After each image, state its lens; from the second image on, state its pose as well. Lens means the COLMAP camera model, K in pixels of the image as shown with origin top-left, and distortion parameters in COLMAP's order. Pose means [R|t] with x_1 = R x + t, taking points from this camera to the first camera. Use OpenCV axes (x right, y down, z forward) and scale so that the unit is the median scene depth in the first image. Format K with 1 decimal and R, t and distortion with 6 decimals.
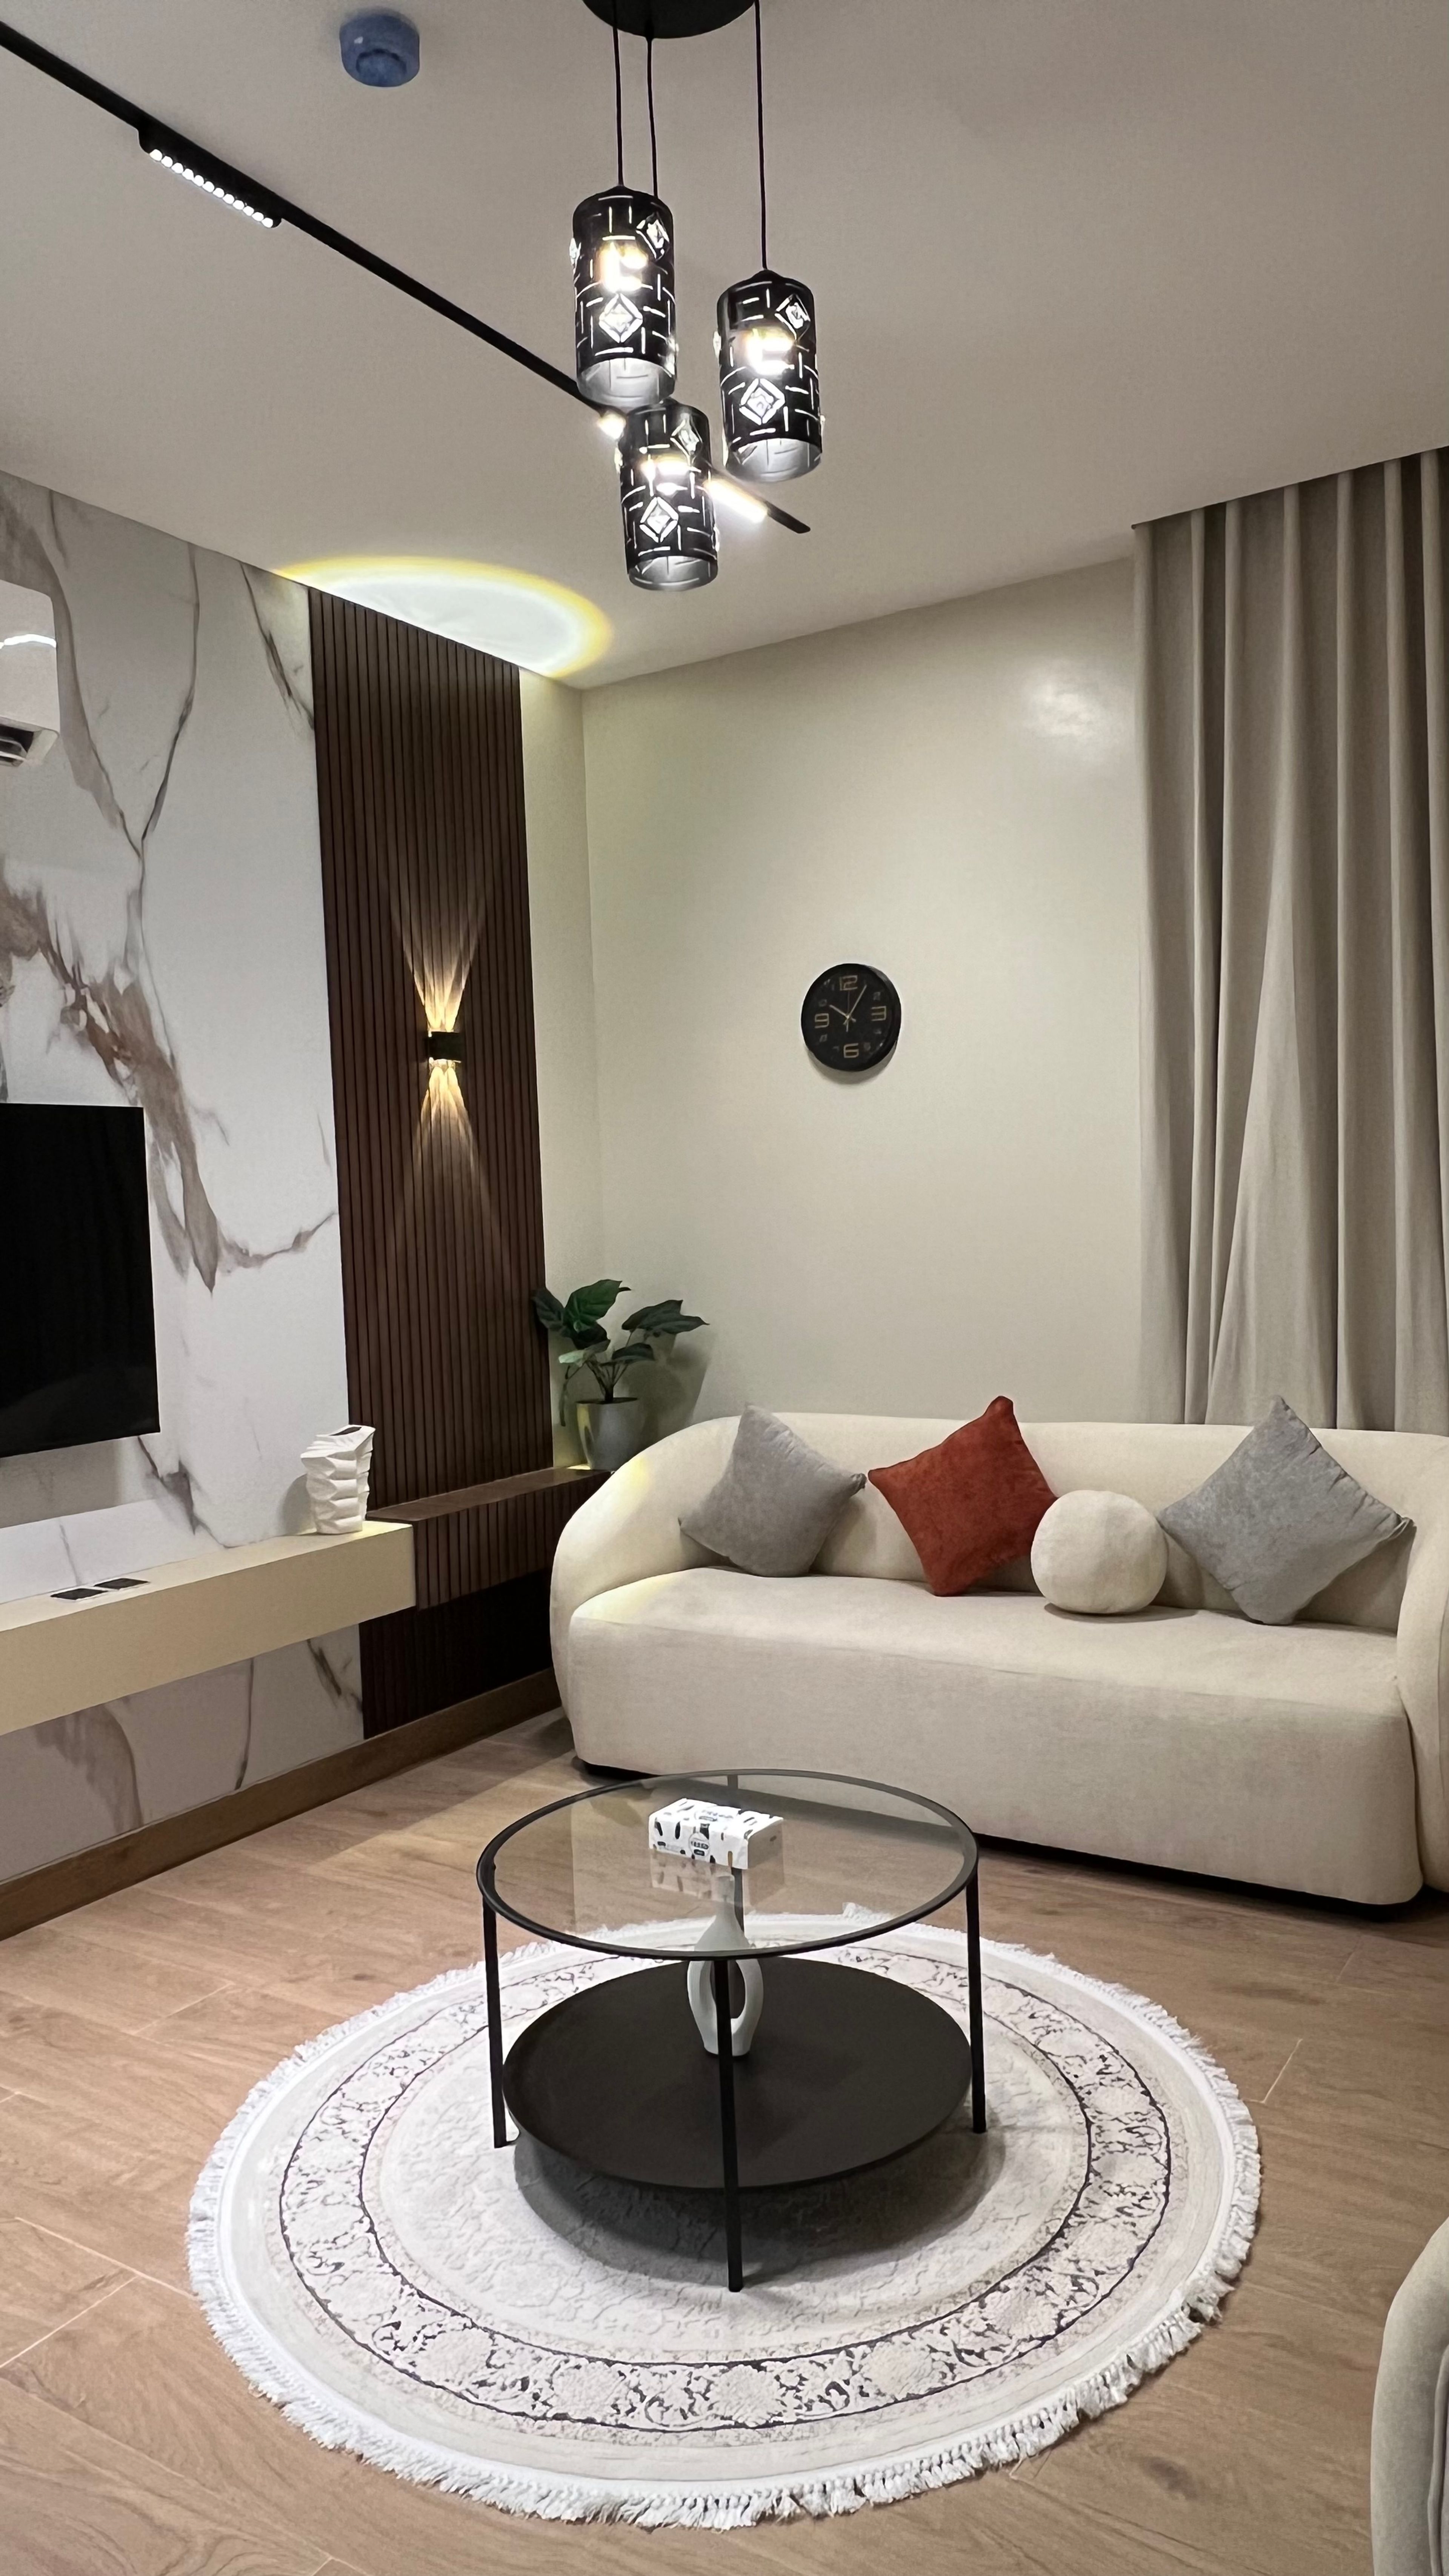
lens RADIAL K [[1702.2, 0, 724.5], [0, 1702.2, 1288.0], [0, 0, 1]] dist [-0.002625, 0.000441]
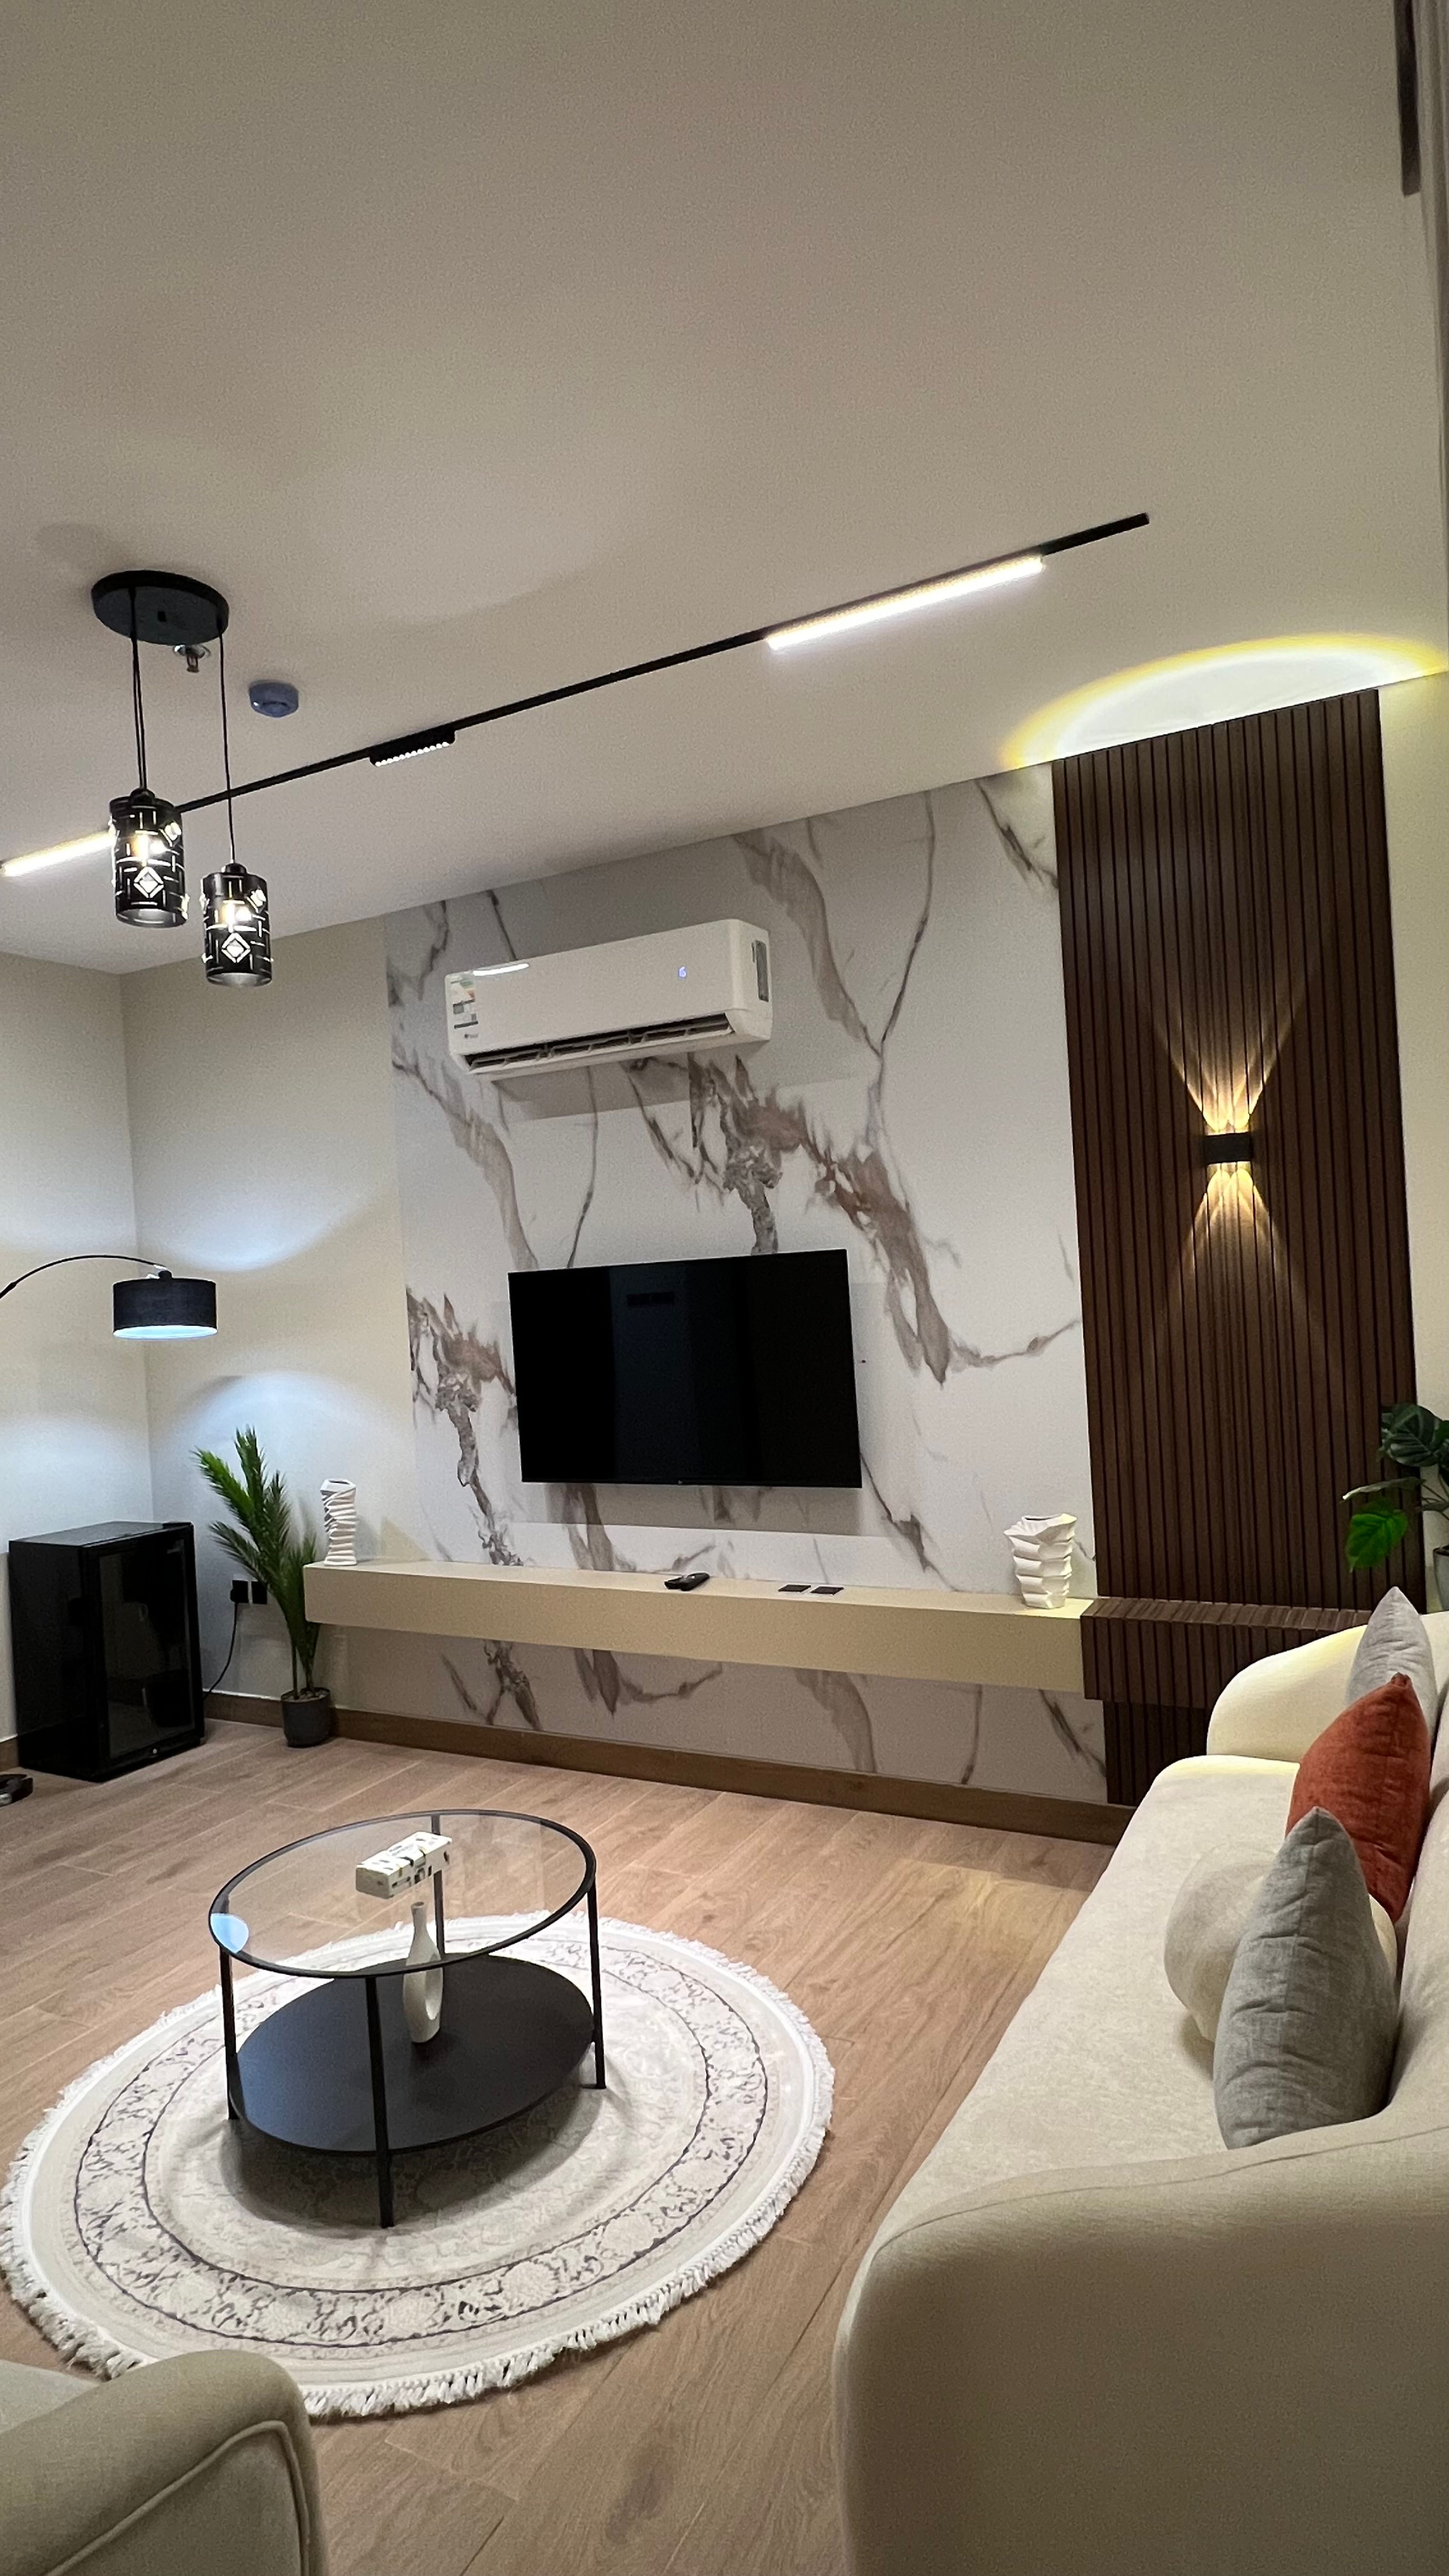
lens RADIAL K [[1386.2, 0, 724.5], [0, 1386.2, 1288.0], [0, 0, 1]] dist [0.005549, -0.001234]
pose [[0.092122, 0.042593, -0.994836, 0.746498], [0.007643, 0.999025, 0.043480, -0.122848], [0.995718, -0.011609, 0.091707, 0.793725]]
